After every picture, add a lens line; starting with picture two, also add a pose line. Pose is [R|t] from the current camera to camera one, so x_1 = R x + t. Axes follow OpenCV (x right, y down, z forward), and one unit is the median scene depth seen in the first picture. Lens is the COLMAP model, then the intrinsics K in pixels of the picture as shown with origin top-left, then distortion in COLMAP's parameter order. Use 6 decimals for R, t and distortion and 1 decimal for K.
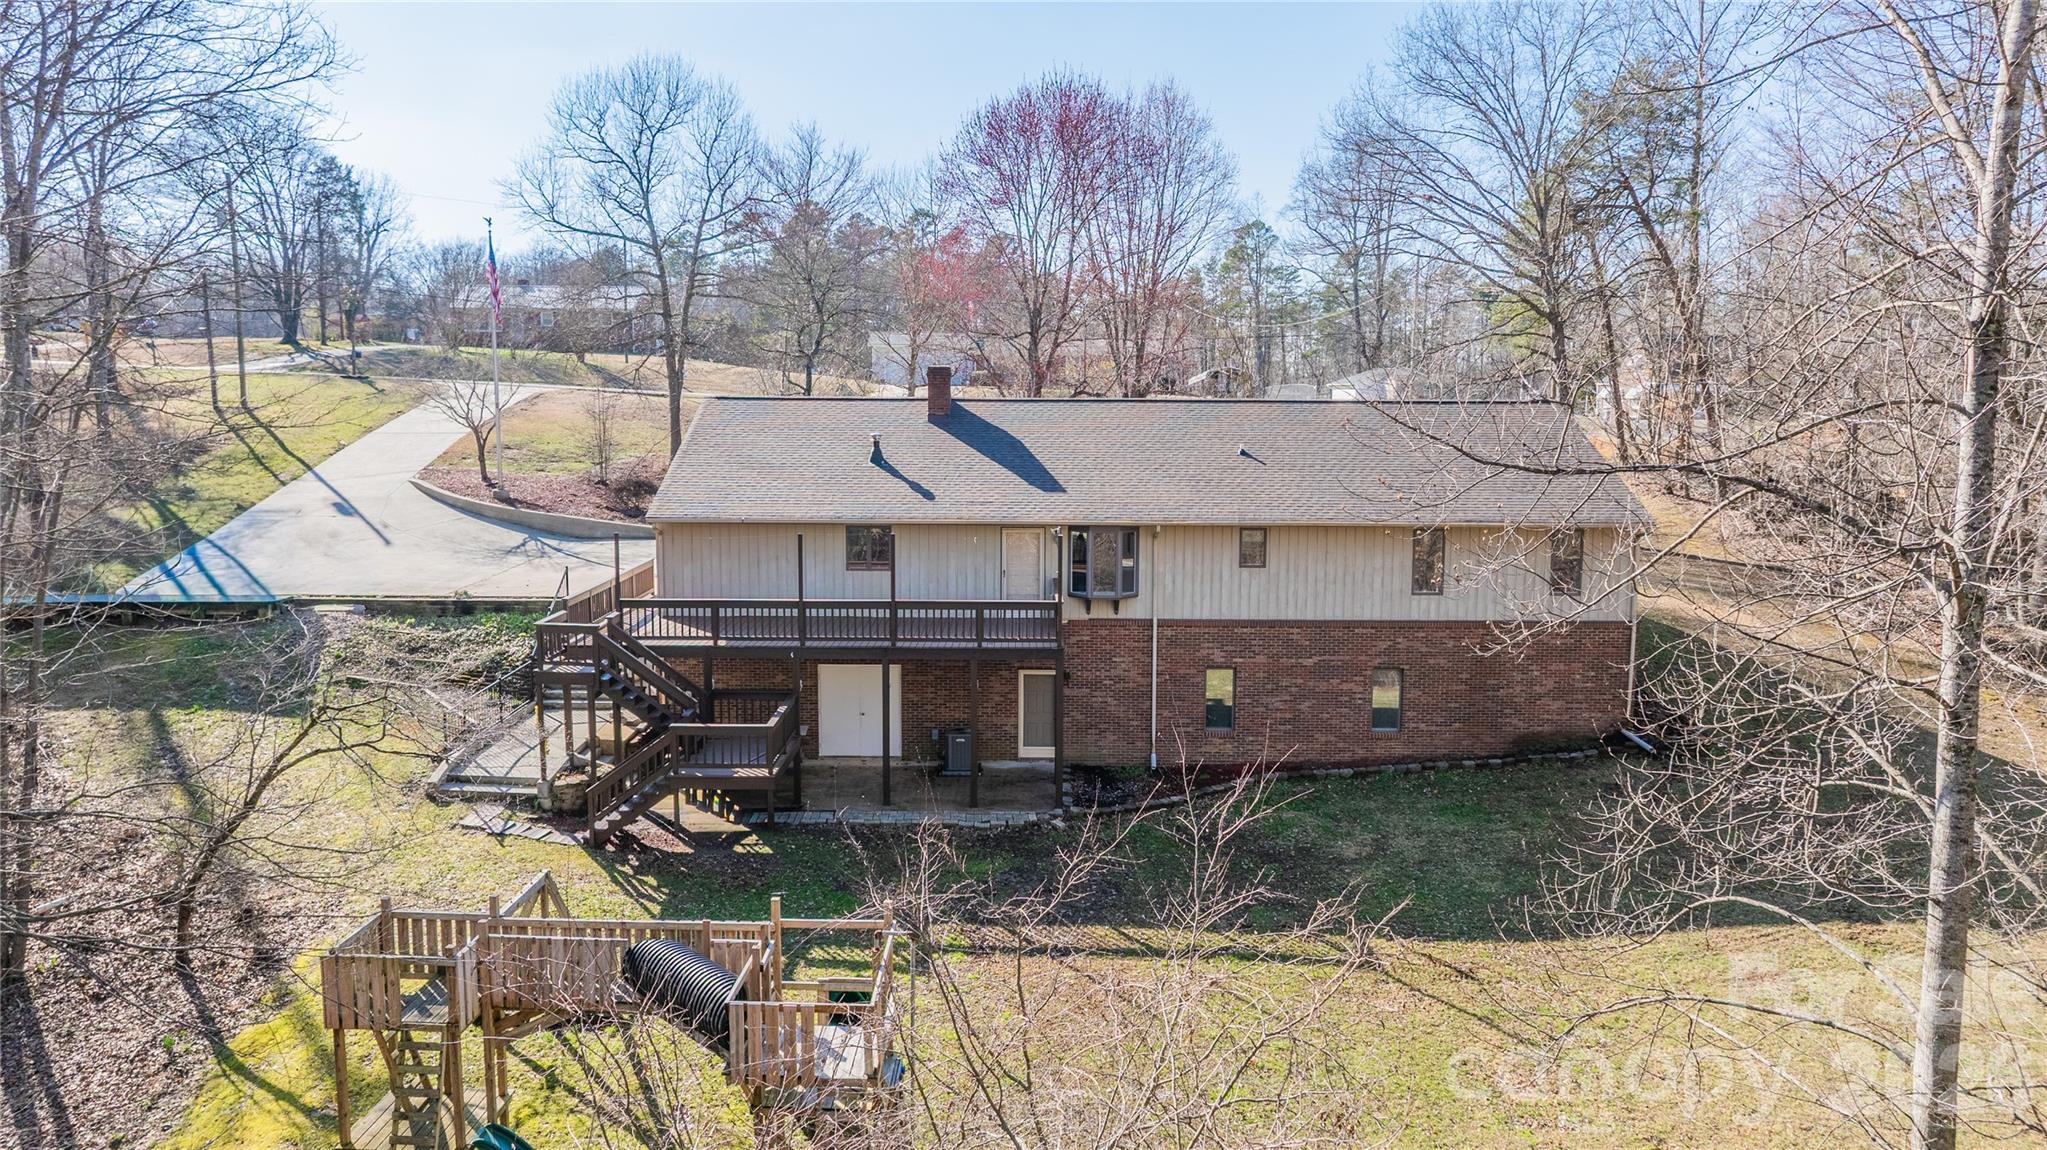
lens RADIAL K [[1473.1, 0, 957.9], [0, 1473.1, 529.1], [0, 0, 1]] dist [-0.008251, -0.000356]
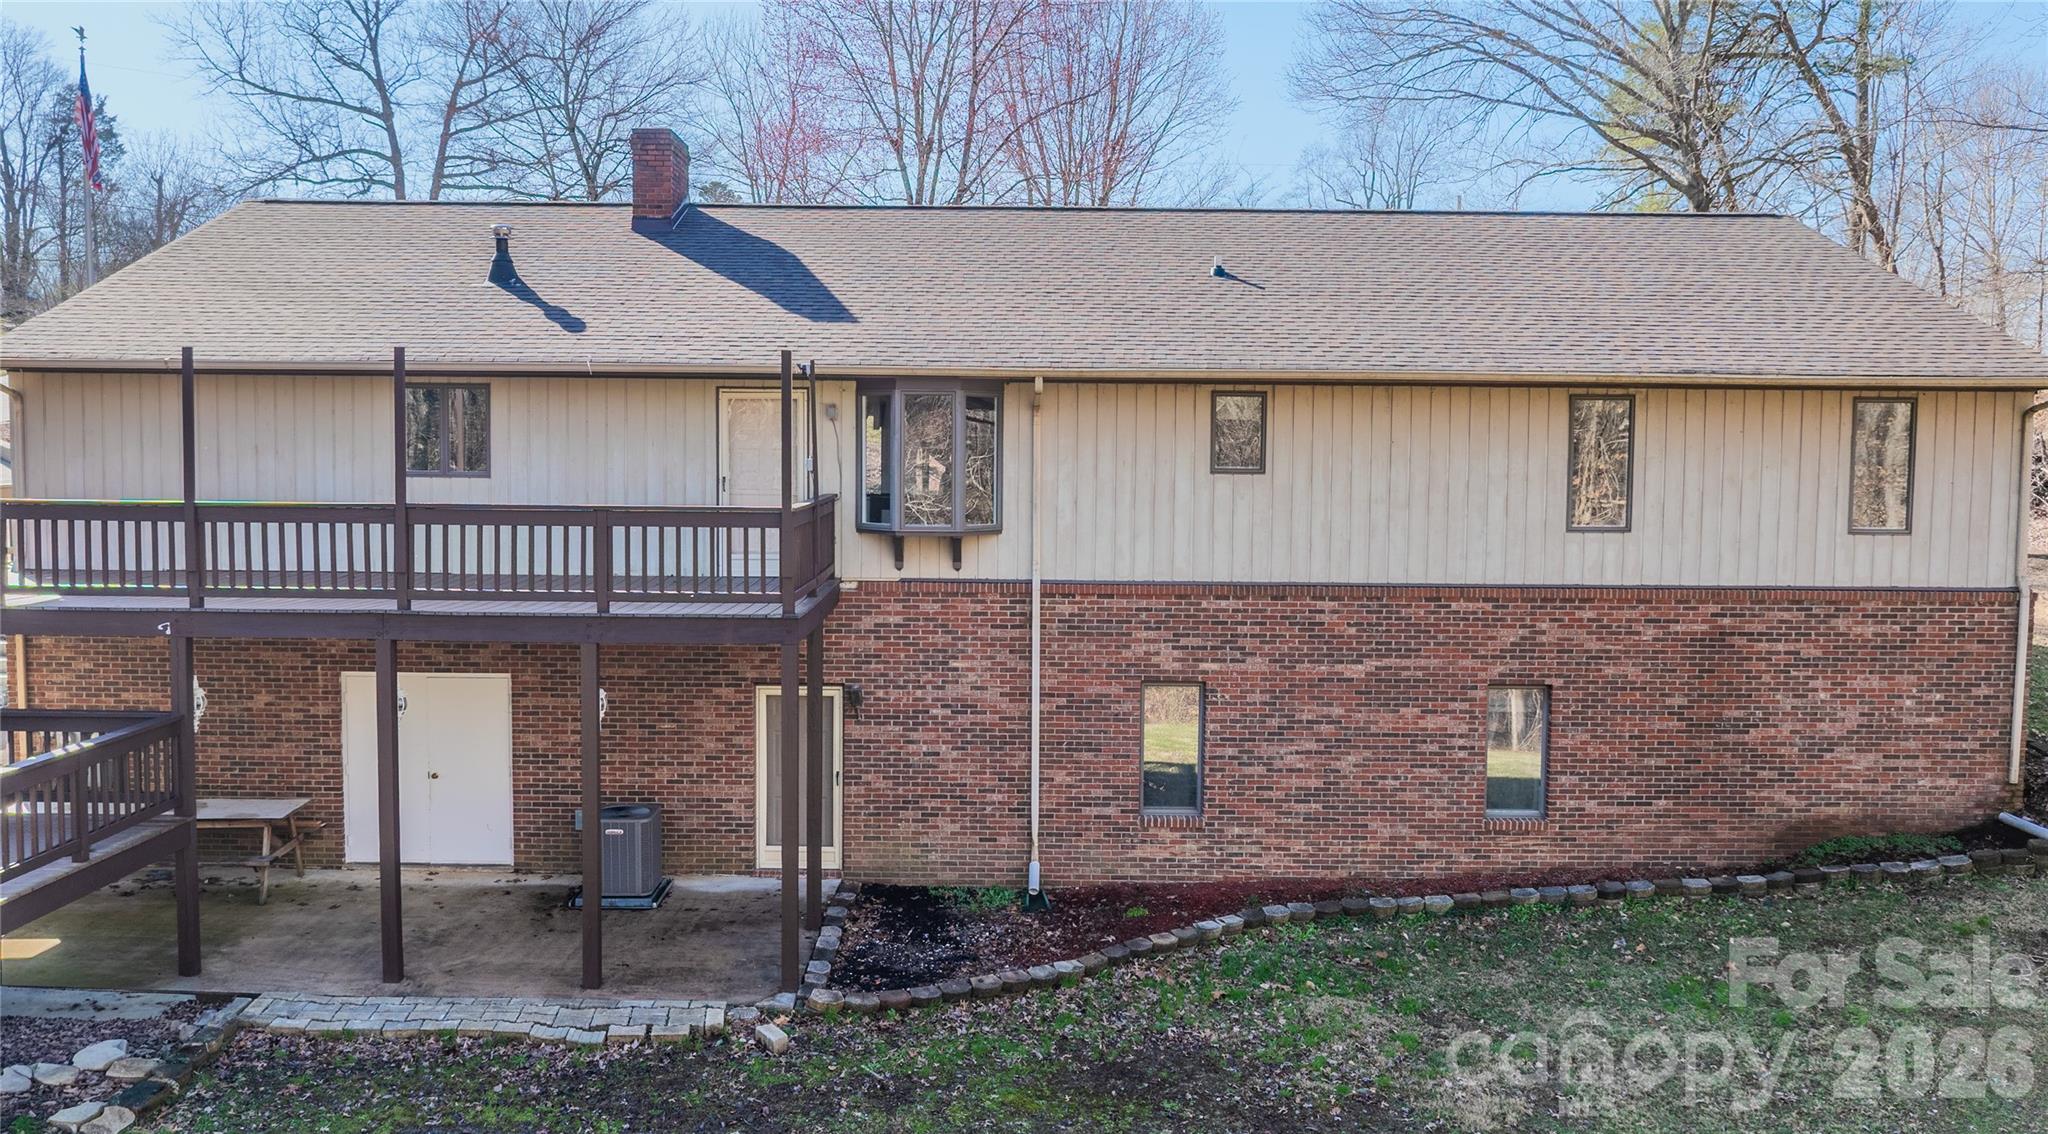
lens RADIAL K [[1521.2, 0, 956.6], [0, 1521.2, 534.6], [0, 0, 1]] dist [-0.016961, -0.008946]
pose [[0.999957, 0.005379, 0.007583, 0.103775], [-0.004972, 0.998599, -0.052684, 0.072616], [-0.007856, 0.052644, 0.998582, 0.502617]]
